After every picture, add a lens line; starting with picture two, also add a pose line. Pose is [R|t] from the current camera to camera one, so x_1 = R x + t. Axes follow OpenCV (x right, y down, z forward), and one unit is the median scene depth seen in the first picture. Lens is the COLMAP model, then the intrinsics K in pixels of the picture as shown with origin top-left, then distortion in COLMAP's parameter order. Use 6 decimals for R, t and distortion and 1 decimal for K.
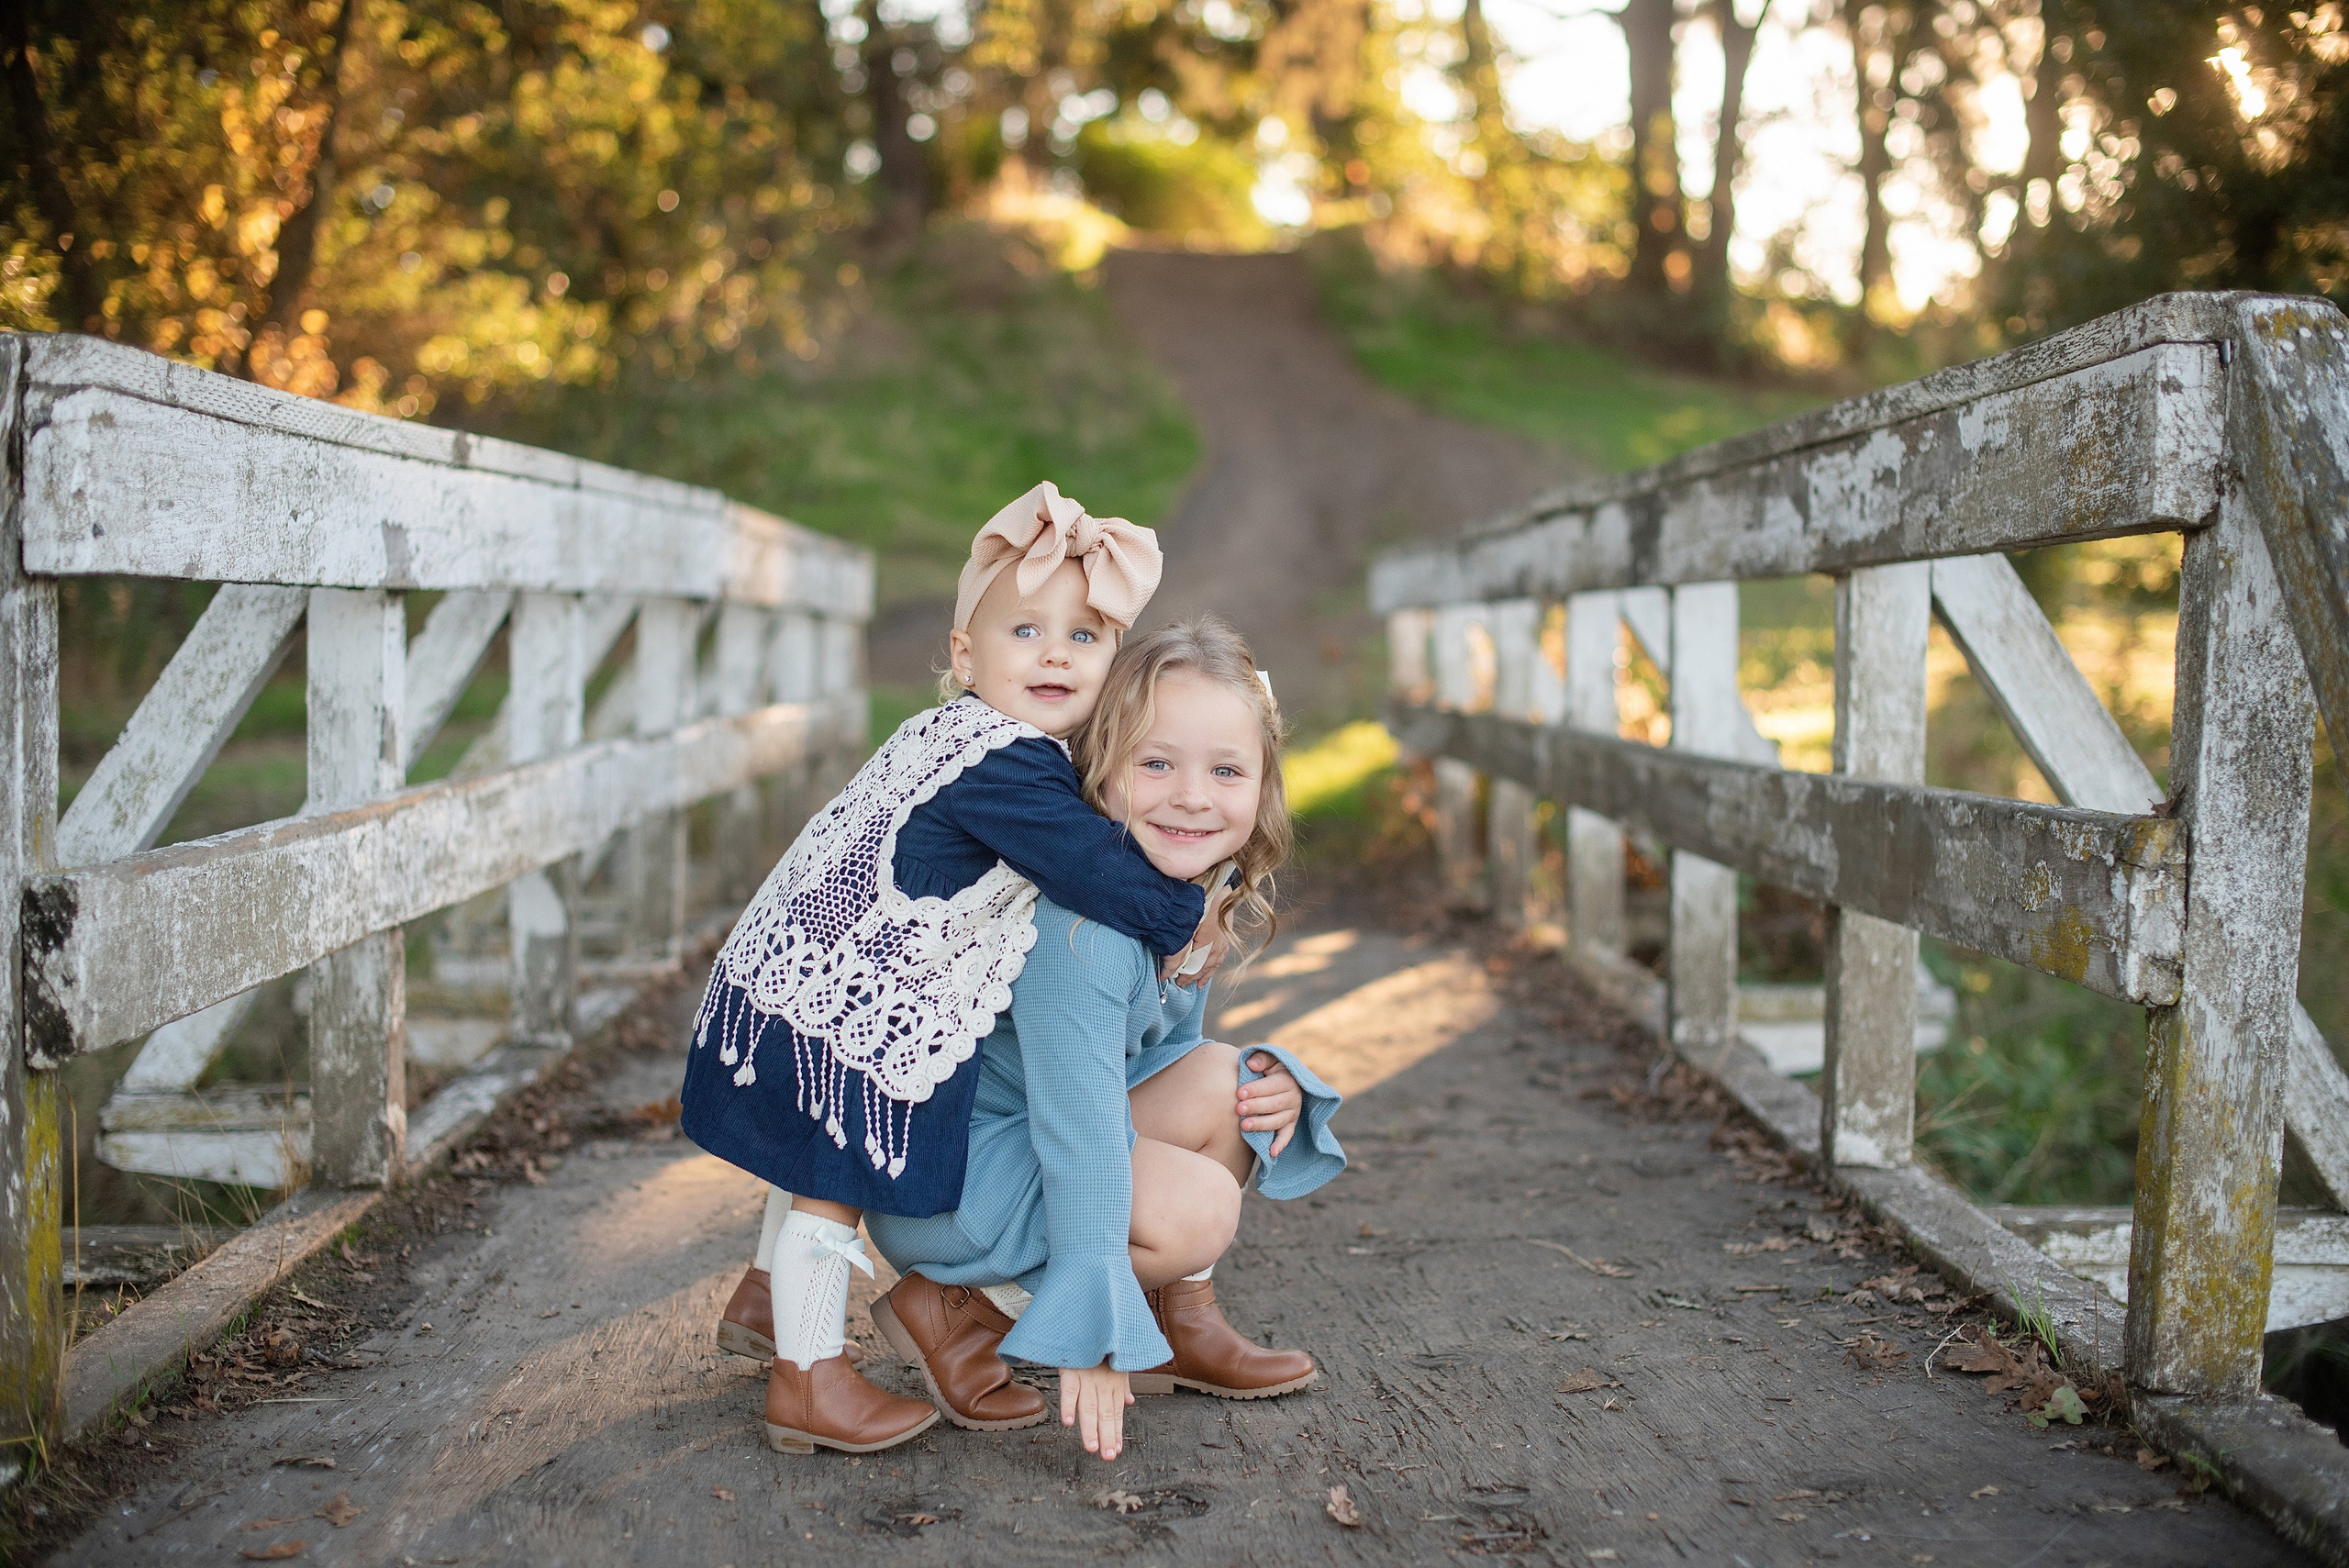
lens RADIAL K [[3435.0, 0, 1166.0], [0, 3435.0, 780.1], [0, 0, 1]] dist [-0.160654, 0.146721]
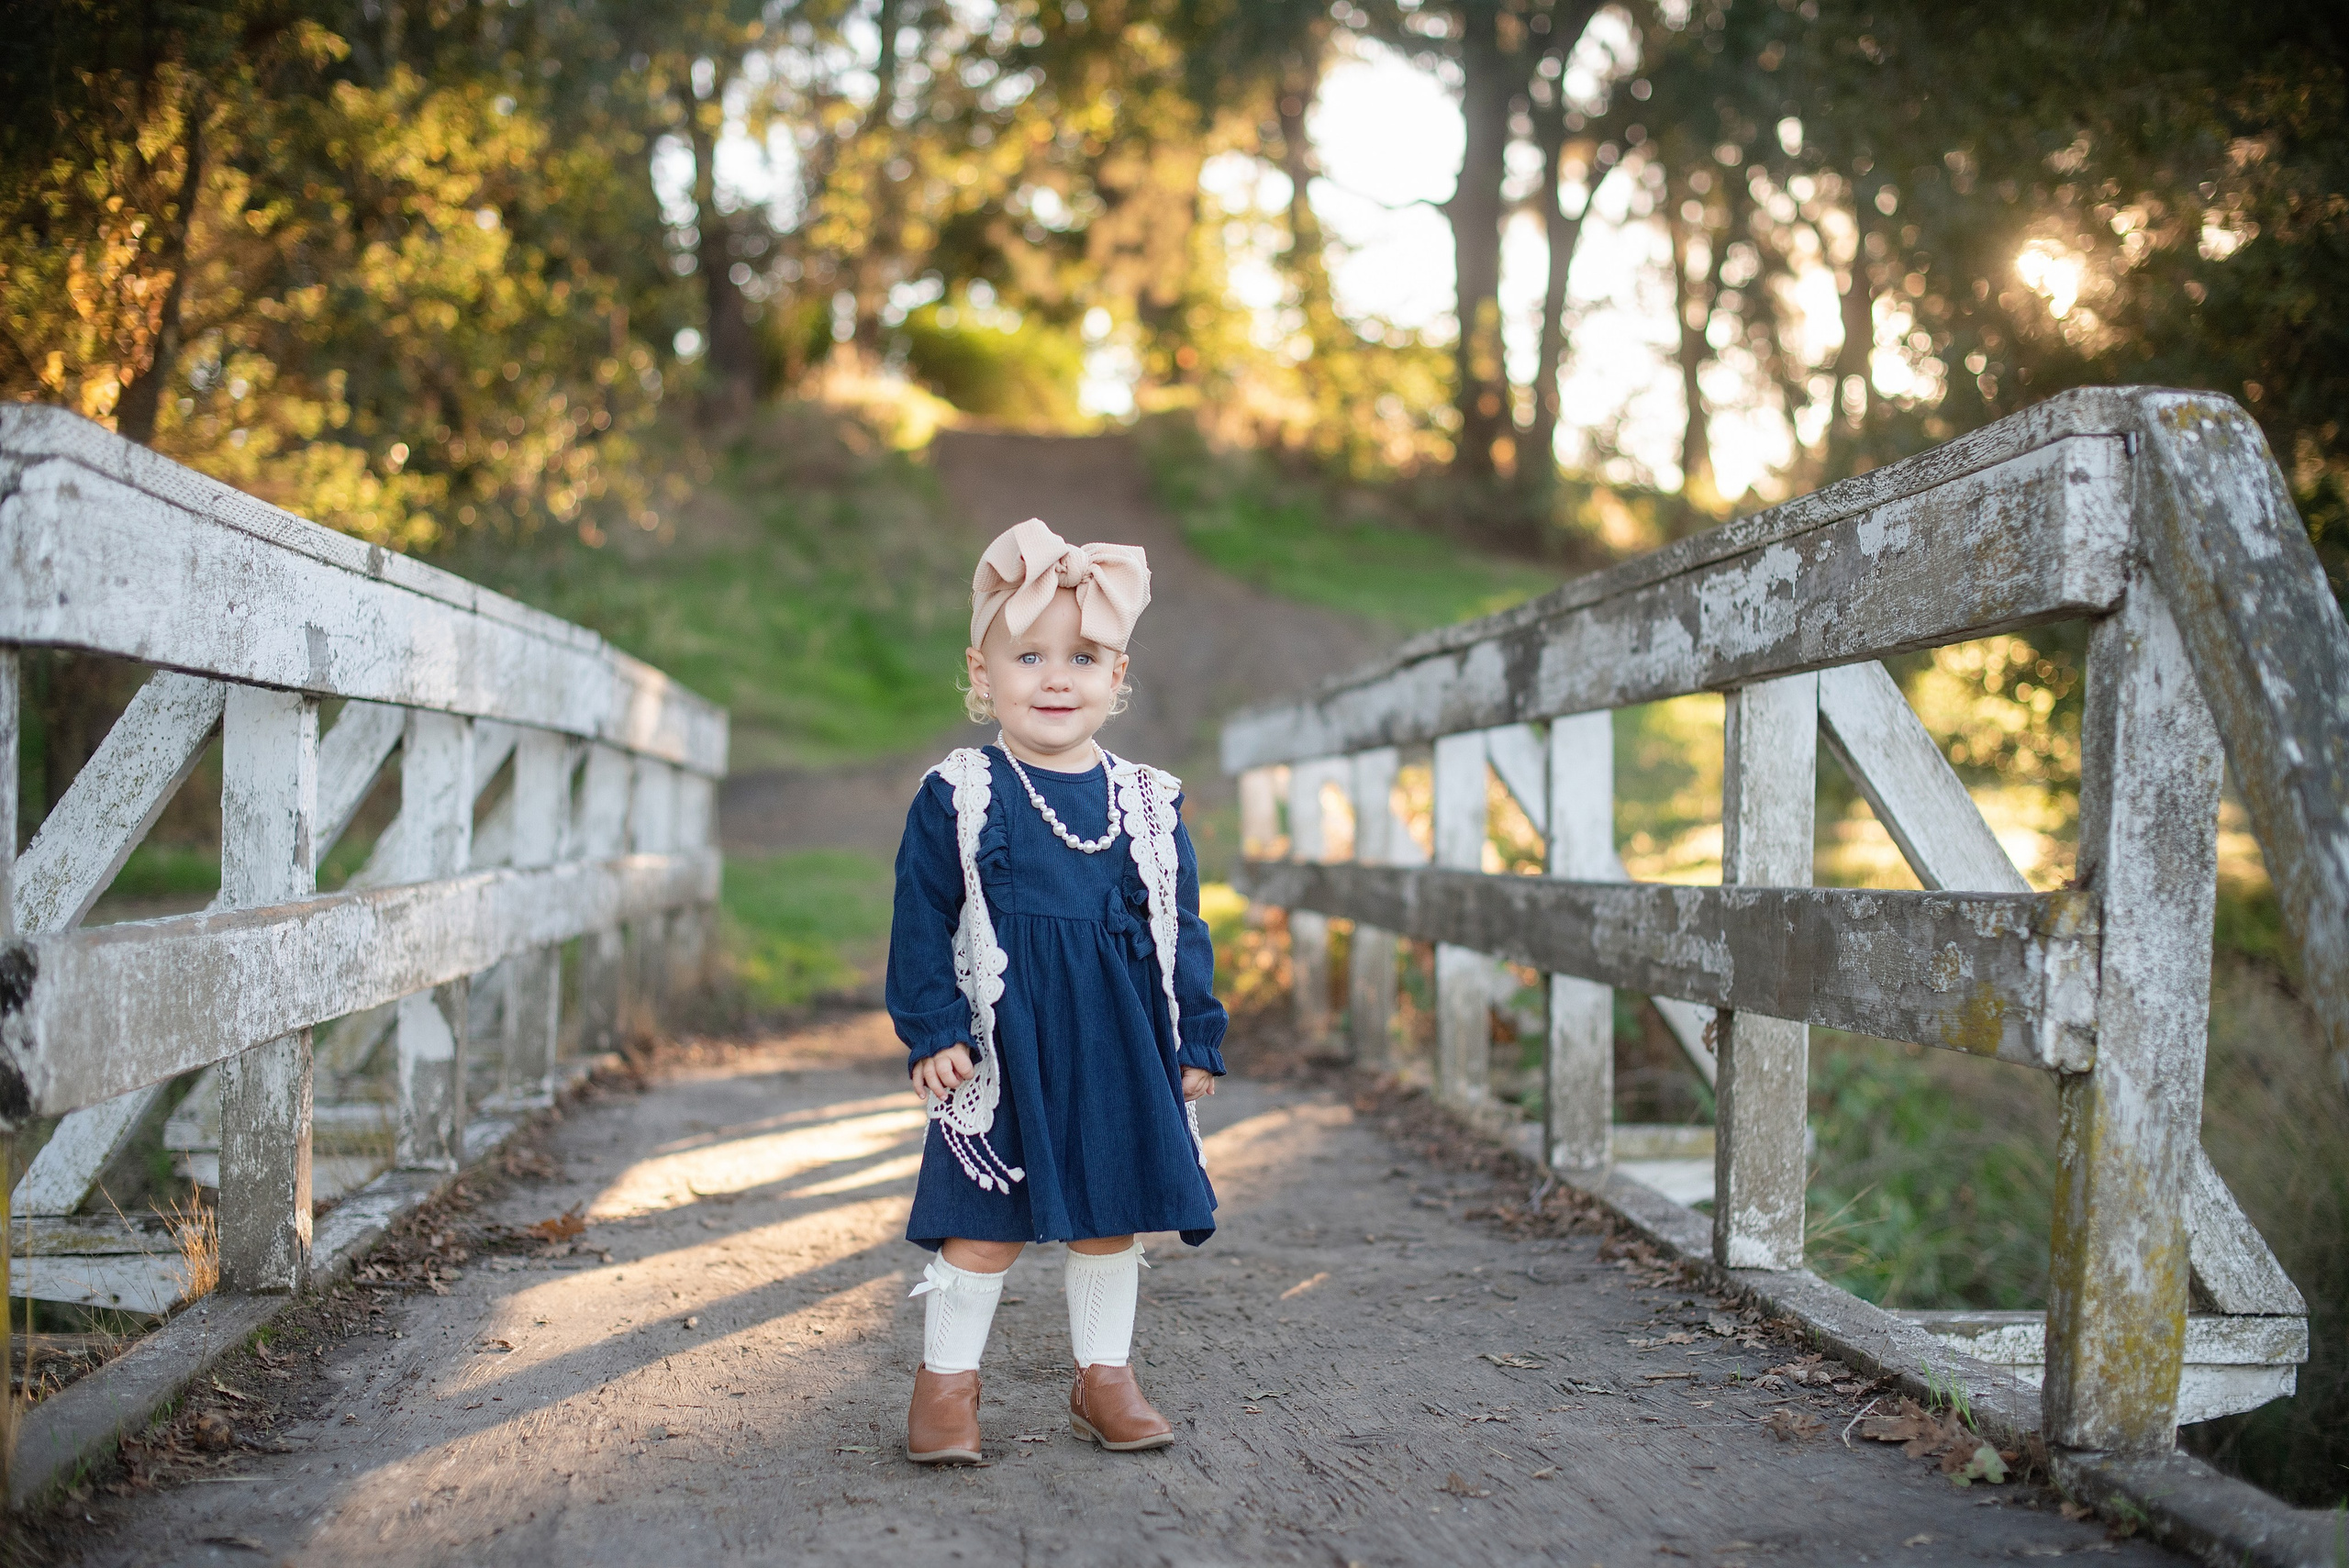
lens RADIAL K [[3435.0, 0, 1166.0], [0, 3435.0, 780.1], [0, 0, 1]] dist [-0.160654, 0.146721]
pose [[0.998535, 0.004780, 0.053891, -0.031799], [-0.001742, 0.998414, -0.056277, 0.028811], [-0.054075, 0.056101, 0.996960, -0.018321]]
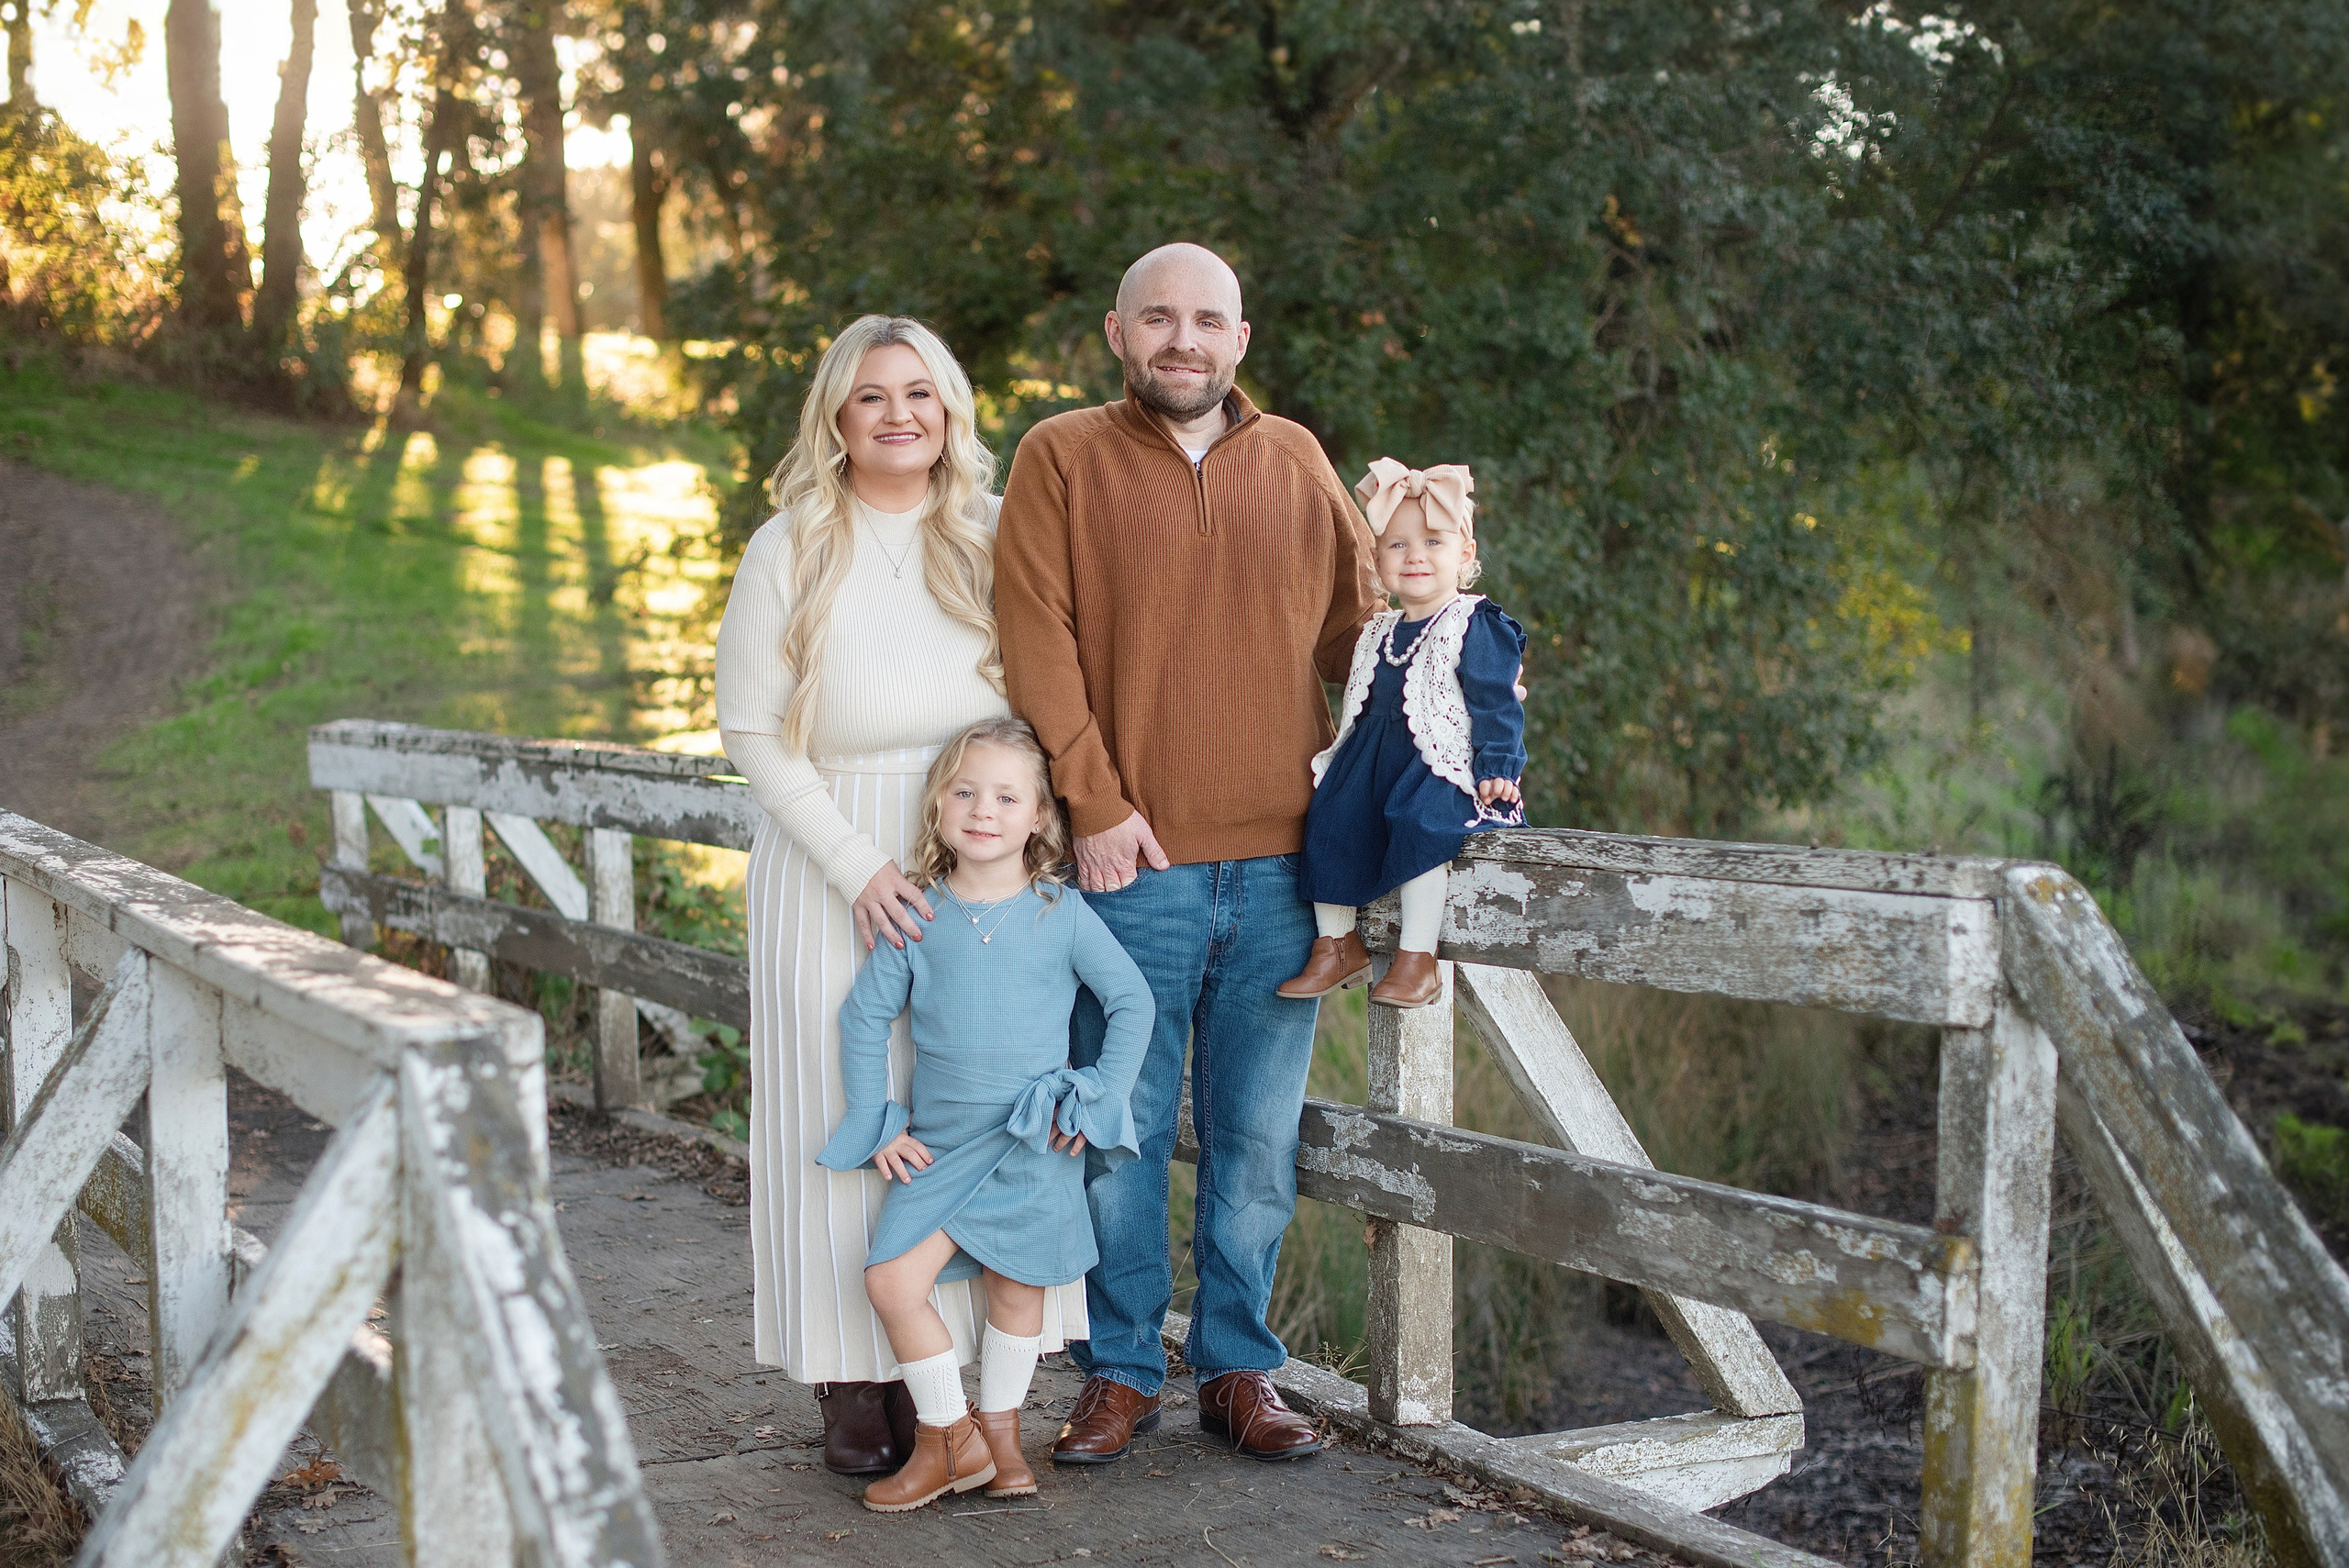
lens RADIAL K [[3594.3, 0, 1092.1], [0, 3594.3, 876.3], [0, 0, 1]] dist [-0.131713, -0.081337]
pose [[0.903938, -0.055051, 0.424106, -0.516178], [0.039753, 0.998203, 0.044842, -0.173609], [-0.425813, -0.023674, 0.904502, -0.142701]]
